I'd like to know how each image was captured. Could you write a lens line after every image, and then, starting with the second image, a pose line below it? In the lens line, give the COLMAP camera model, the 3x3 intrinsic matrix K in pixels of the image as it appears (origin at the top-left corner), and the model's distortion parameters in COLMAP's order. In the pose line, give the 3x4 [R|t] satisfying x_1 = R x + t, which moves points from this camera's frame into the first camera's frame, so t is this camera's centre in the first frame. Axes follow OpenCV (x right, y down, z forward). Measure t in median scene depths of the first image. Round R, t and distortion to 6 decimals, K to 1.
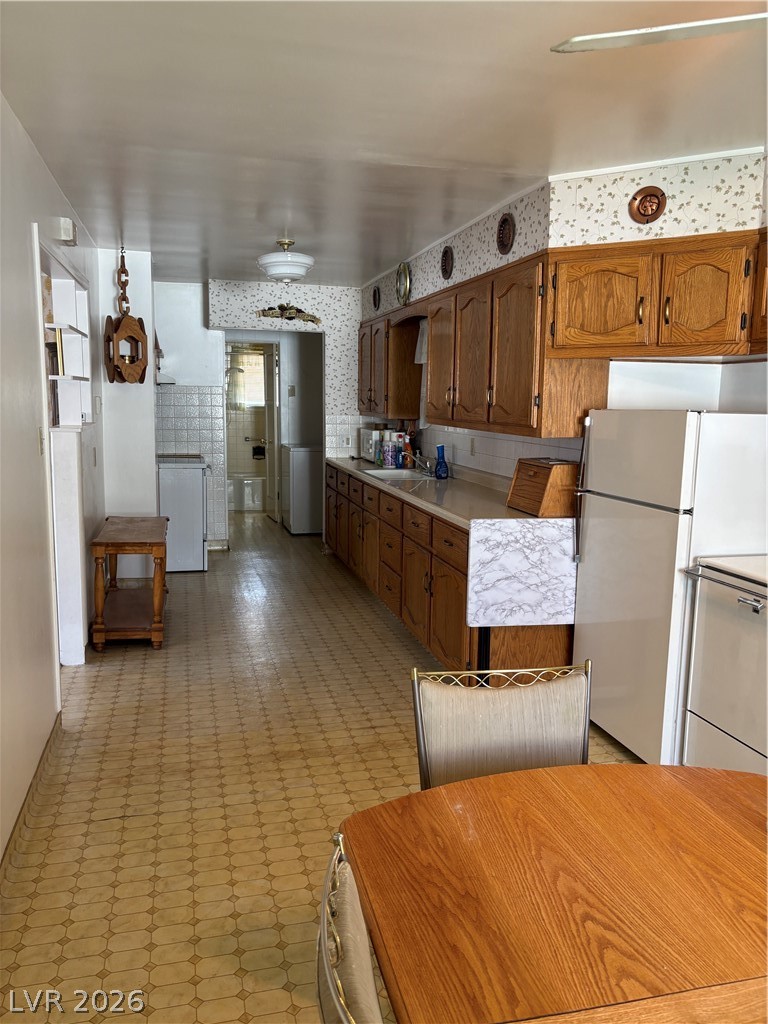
lens RADIAL K [[794.8, 0, 370.2], [0, 794.8, 512.1], [0, 0, 1]] dist [0.040506, -0.004330]
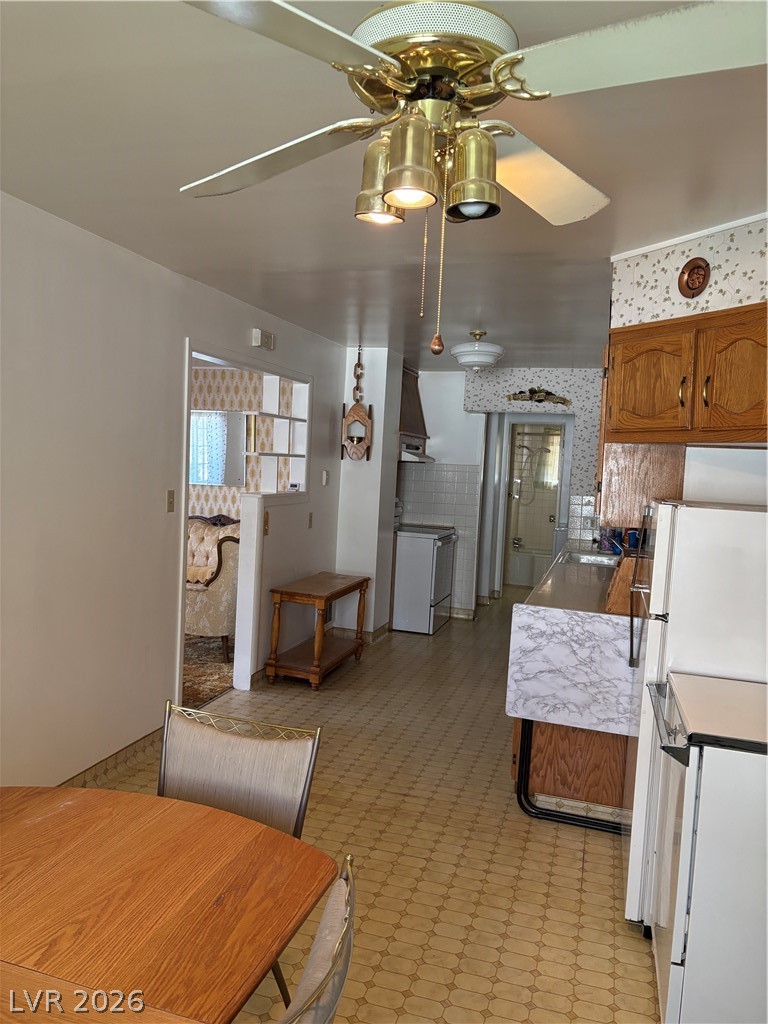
lens RADIAL K [[794.8, 0, 370.2], [0, 794.8, 512.1], [0, 0, 1]] dist [0.040506, -0.004330]
pose [[0.843513, 0.058139, -0.533953, 0.489666], [-0.109727, 0.991811, -0.065350, -0.018985], [0.525781, 0.113713, 0.842985, 0.067721]]
